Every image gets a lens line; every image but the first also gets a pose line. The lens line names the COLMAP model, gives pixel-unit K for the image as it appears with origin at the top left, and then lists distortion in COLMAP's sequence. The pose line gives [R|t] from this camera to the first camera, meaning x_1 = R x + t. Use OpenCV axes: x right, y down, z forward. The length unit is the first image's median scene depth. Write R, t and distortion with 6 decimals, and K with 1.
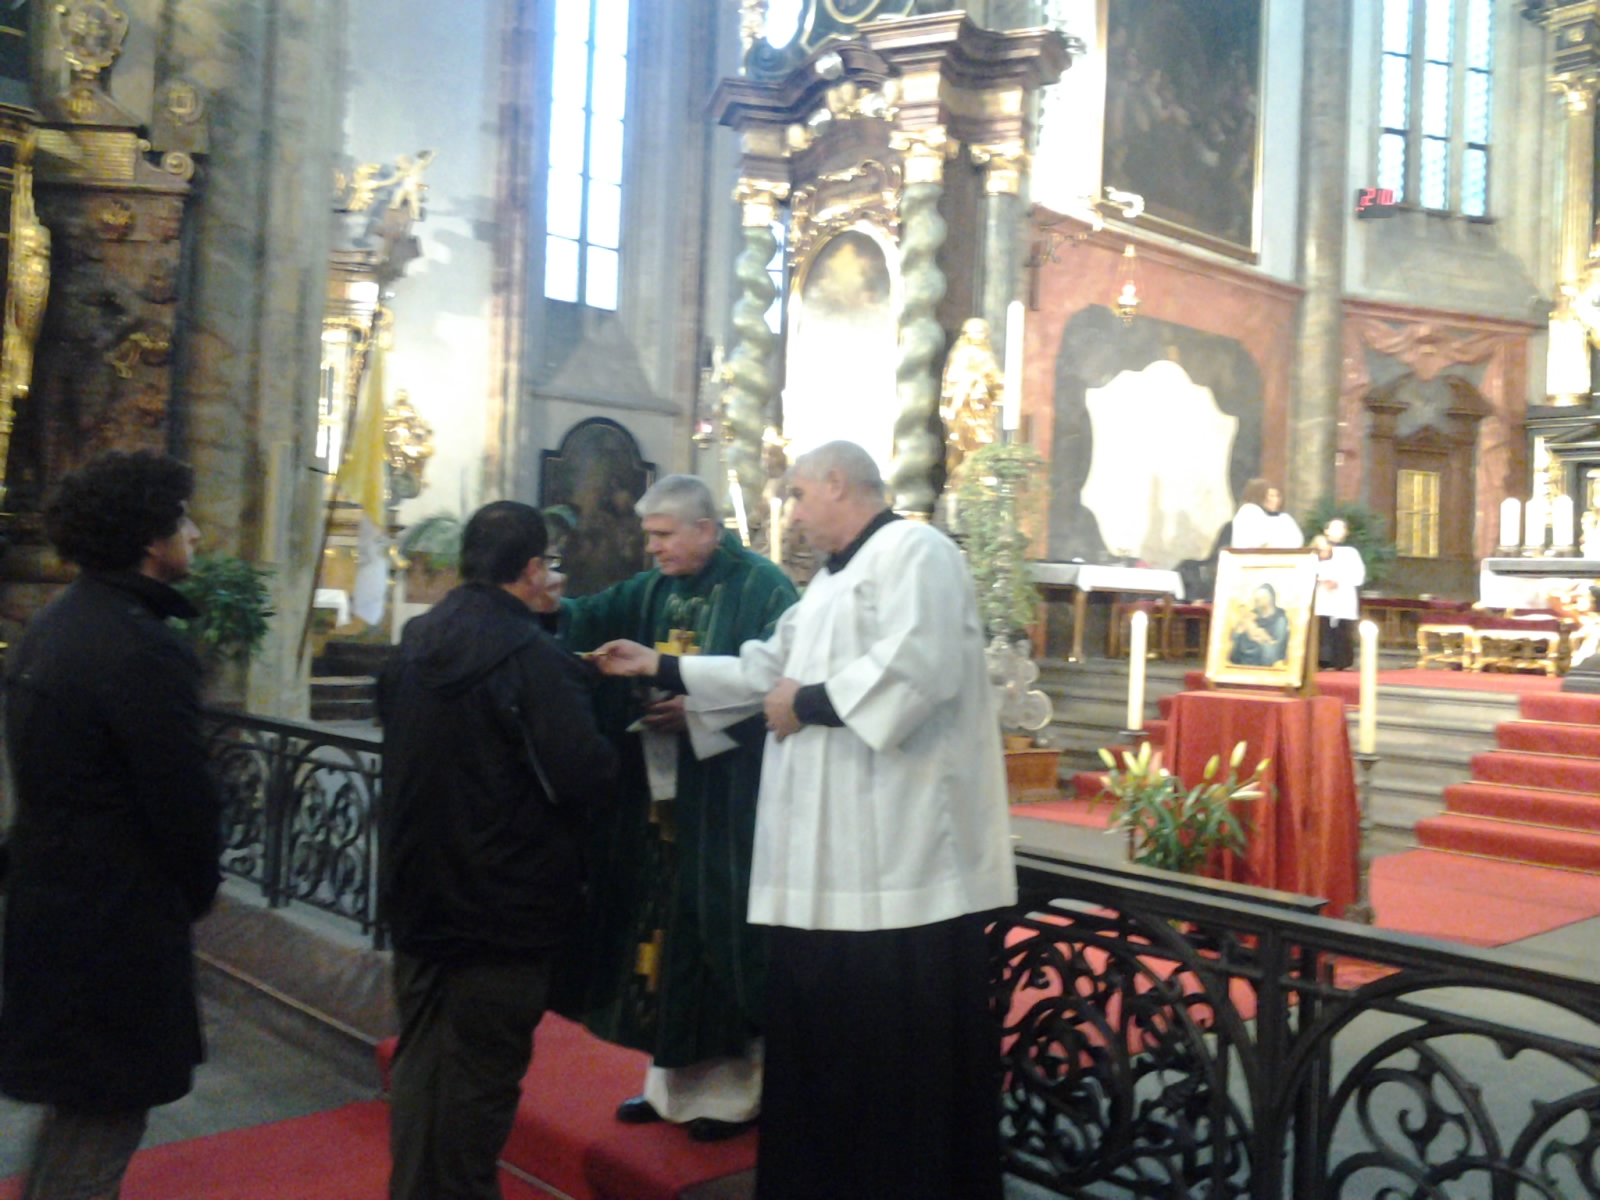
lens RADIAL K [[1566.8, 0, 805.1], [0, 1566.8, 579.8], [0, 0, 1]] dist [0.022377, 0.000000]
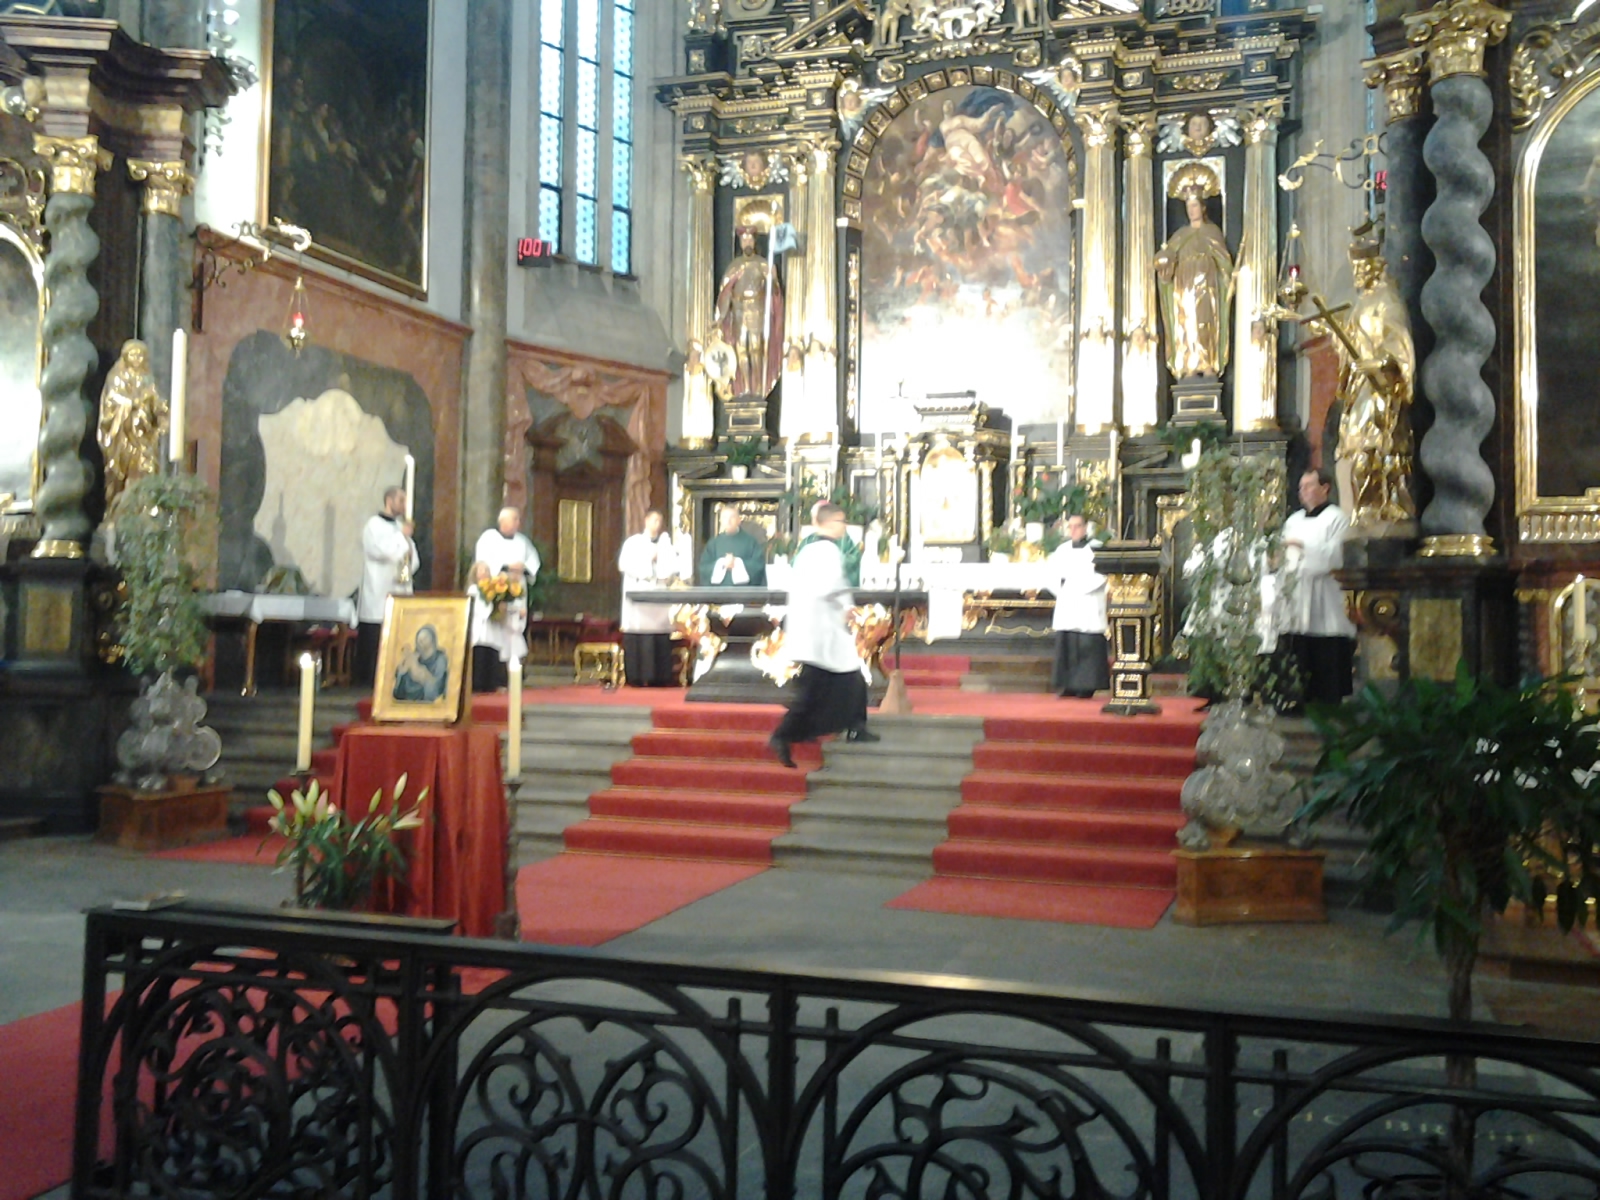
lens RADIAL K [[1566.8, 0, 810.4], [0, 1566.8, 588.0], [0, 0, 1]] dist [0.022377, 0.000000]
pose [[0.871767, -0.009826, 0.489823, -0.004236], [0.009306, 0.999951, 0.003498, -0.012990], [-0.489833, 0.001509, 0.871815, -0.043290]]
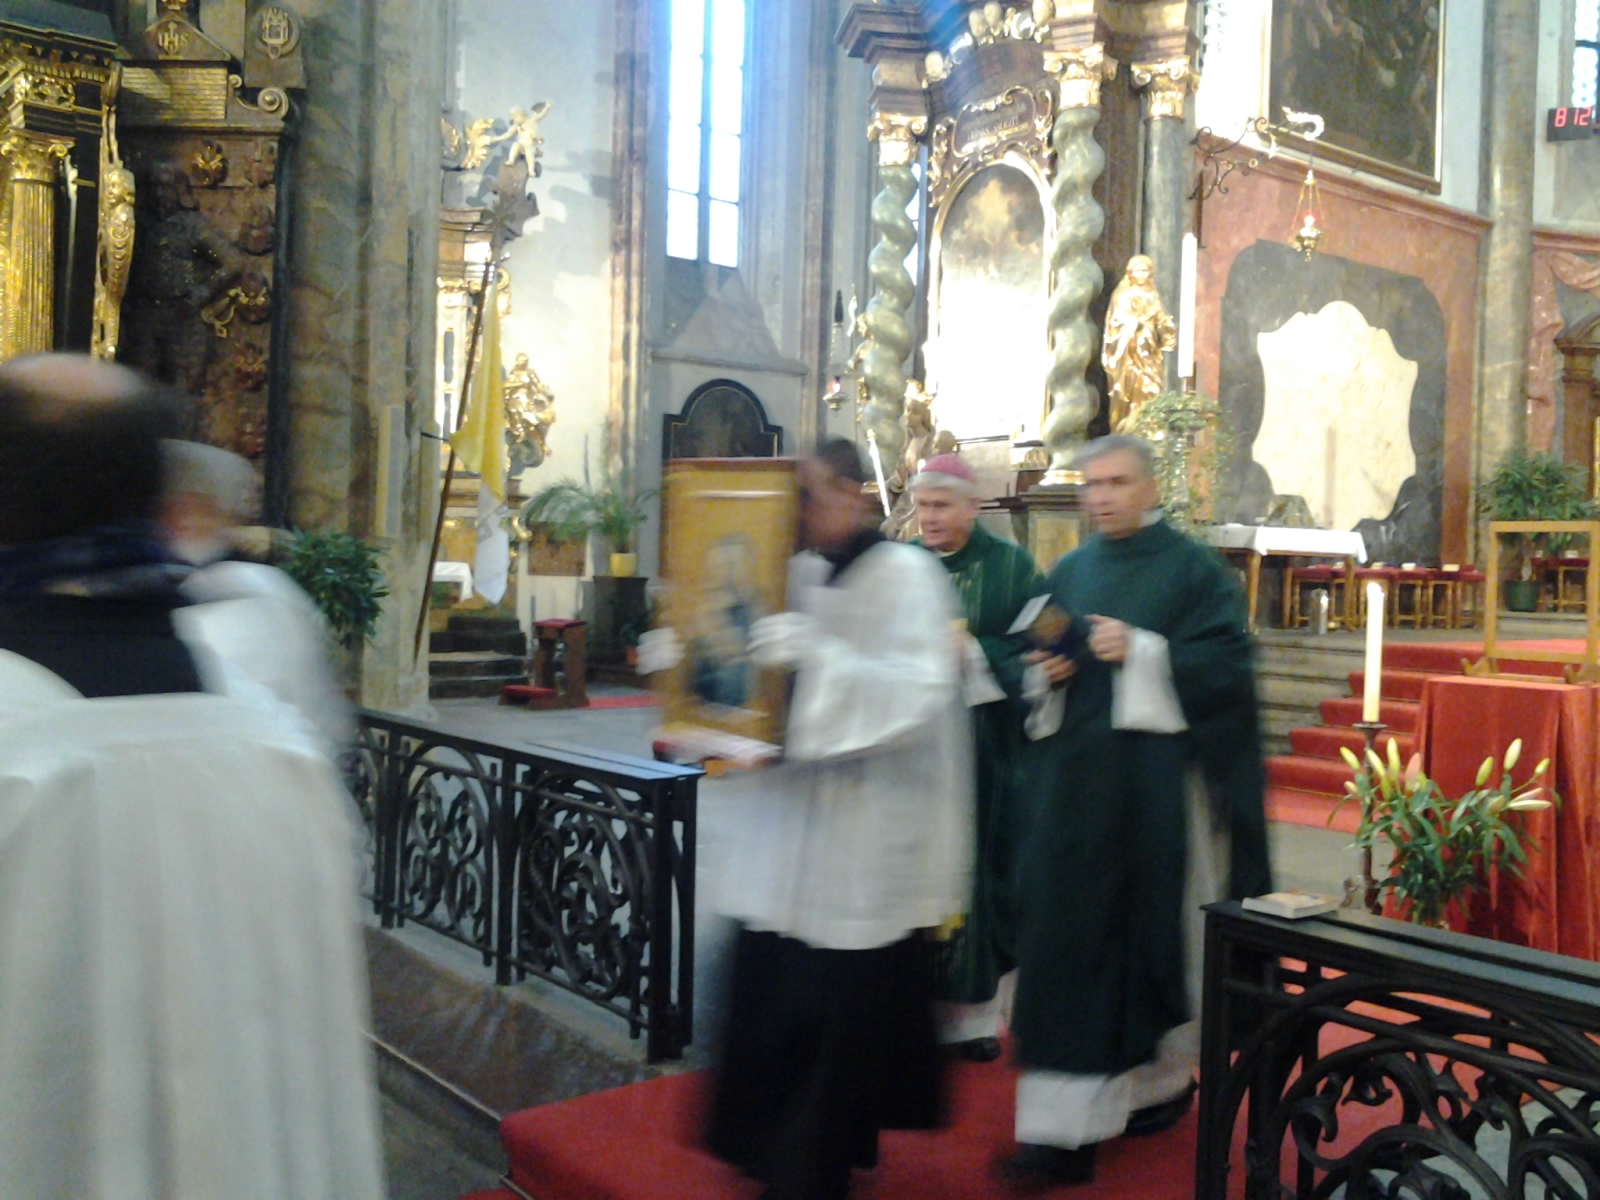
lens RADIAL K [[1564.6, 0, 805.2], [0, 1564.6, 595.0], [0, 0, 1]] dist [-0.007373, 0.000000]
pose [[0.997127, -0.011146, -0.074925, -0.016758], [0.013589, 0.999390, 0.032178, -0.002135], [0.074521, -0.033104, 0.996670, 0.070180]]
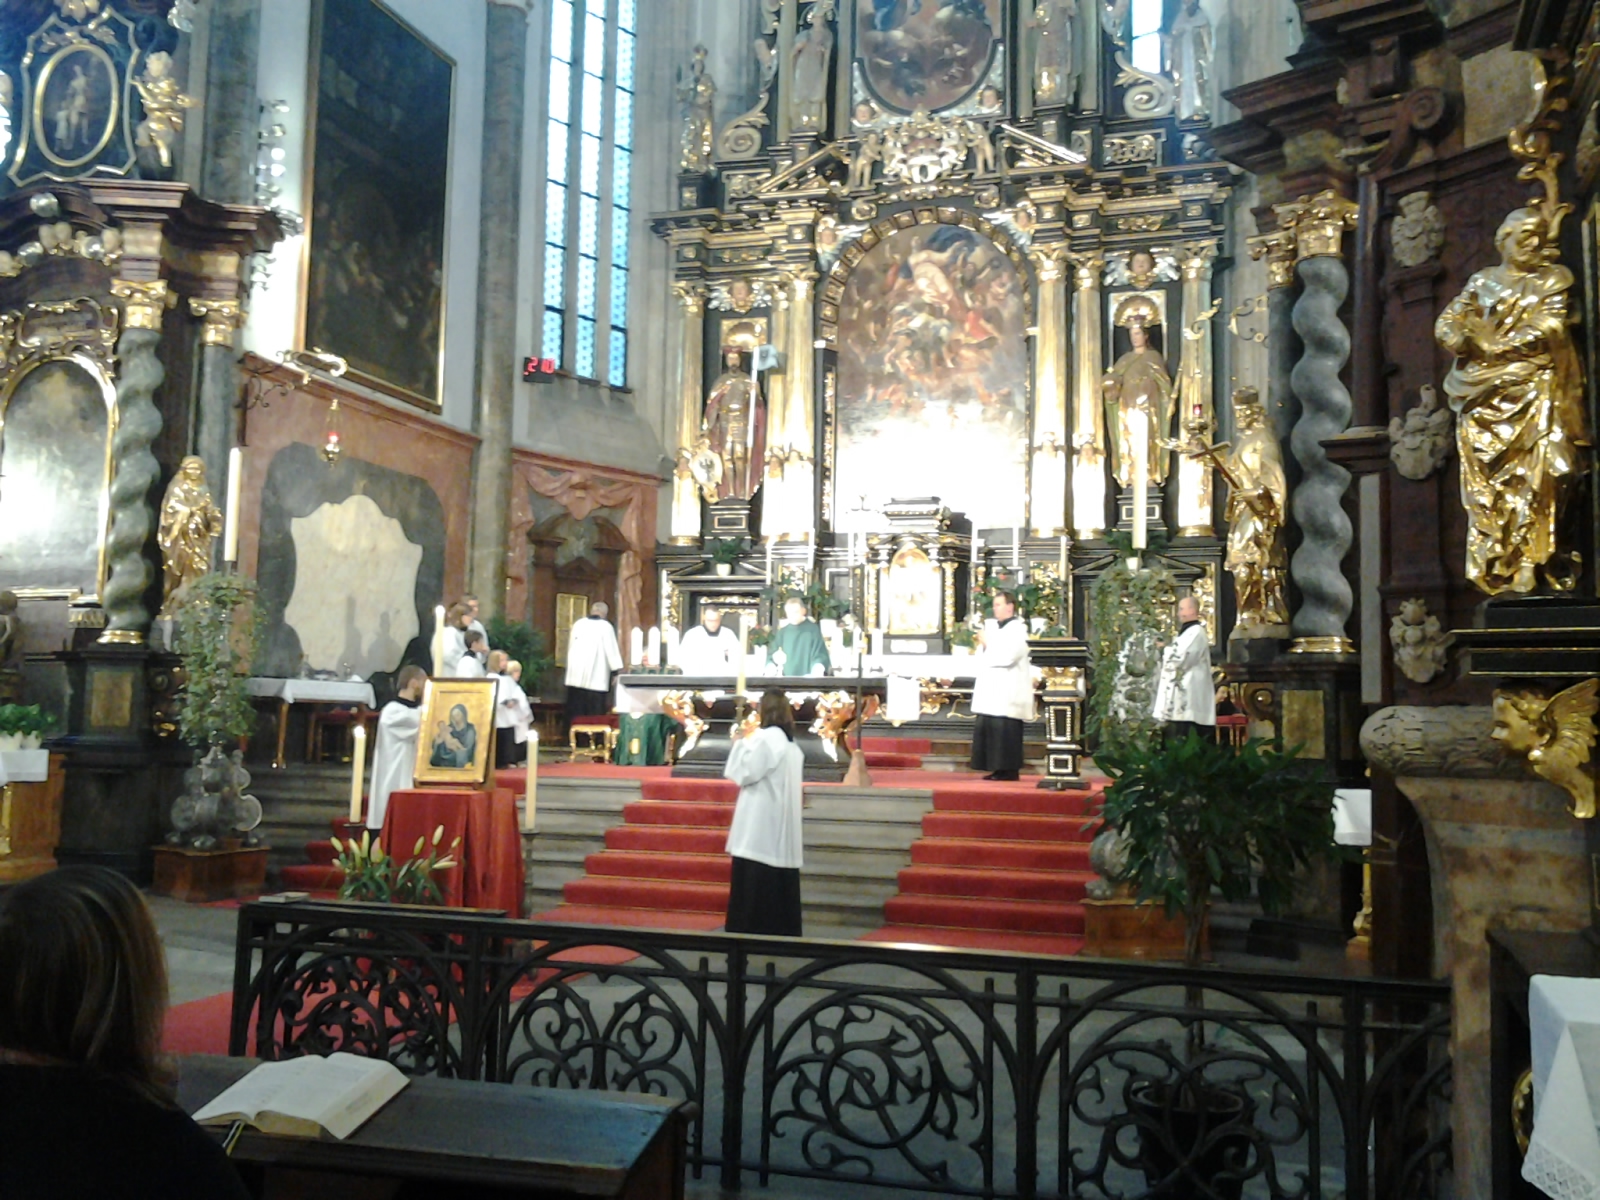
lens RADIAL K [[1578.8, 0, 811.7], [0, 1578.8, 585.0], [0, 0, 1]] dist [0.011168, 0.000000]
pose [[0.867820, 0.025119, 0.496243, -0.057180], [0.002893, 0.998449, -0.055599, -0.012118], [-0.496870, 0.049686, 0.866402, -0.157697]]
